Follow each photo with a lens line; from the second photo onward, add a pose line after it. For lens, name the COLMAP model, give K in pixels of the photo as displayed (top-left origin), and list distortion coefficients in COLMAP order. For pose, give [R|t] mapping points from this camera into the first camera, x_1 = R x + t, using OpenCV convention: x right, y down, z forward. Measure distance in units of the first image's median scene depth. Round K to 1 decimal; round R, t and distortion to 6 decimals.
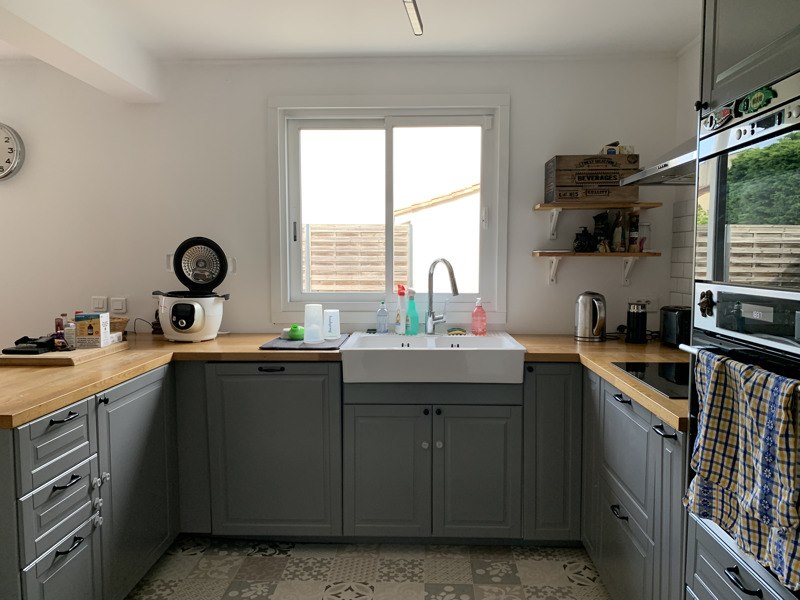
lens RADIAL K [[615.9, 0, 400.0], [0, 615.9, 300.0], [0, 0, 1]] dist [0.053028, -0.005547]
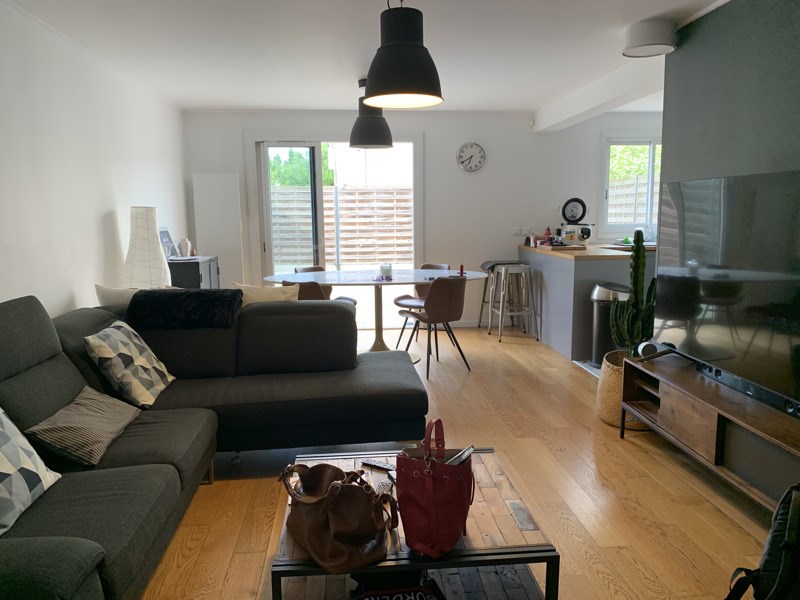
lens RADIAL K [[615.9, 0, 400.0], [0, 615.9, 300.0], [0, 0, 1]] dist [0.053028, -0.005547]
pose [[0.990465, -0.030010, 0.134453, -1.214634], [0.020726, 0.997337, 0.069923, 0.088617], [-0.136193, -0.066469, 0.988450, -1.060876]]
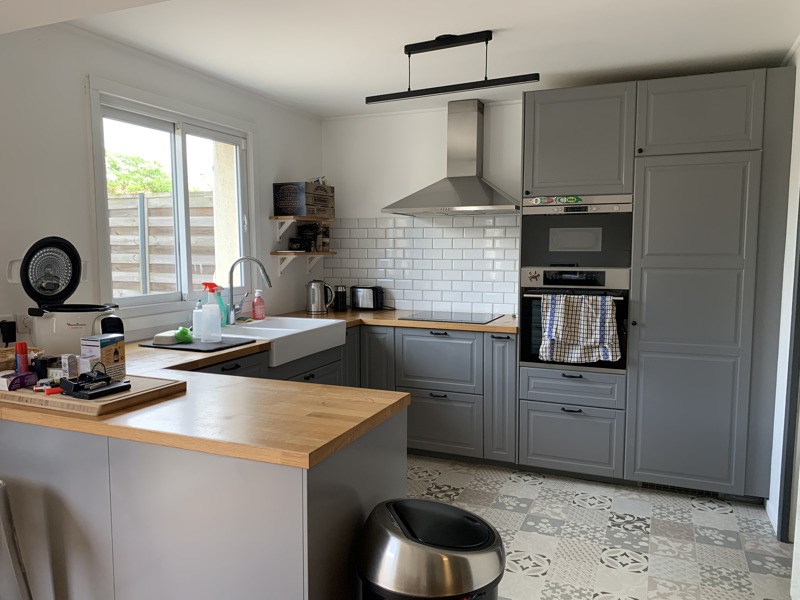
lens RADIAL K [[615.9, 0, 400.0], [0, 615.9, 300.0], [0, 0, 1]] dist [0.053028, -0.005547]
pose [[0.347572, -0.081947, 0.934065, -0.909577], [0.069287, 0.995695, 0.061572, -0.038706], [-0.935090, 0.043318, 0.351754, 0.307035]]
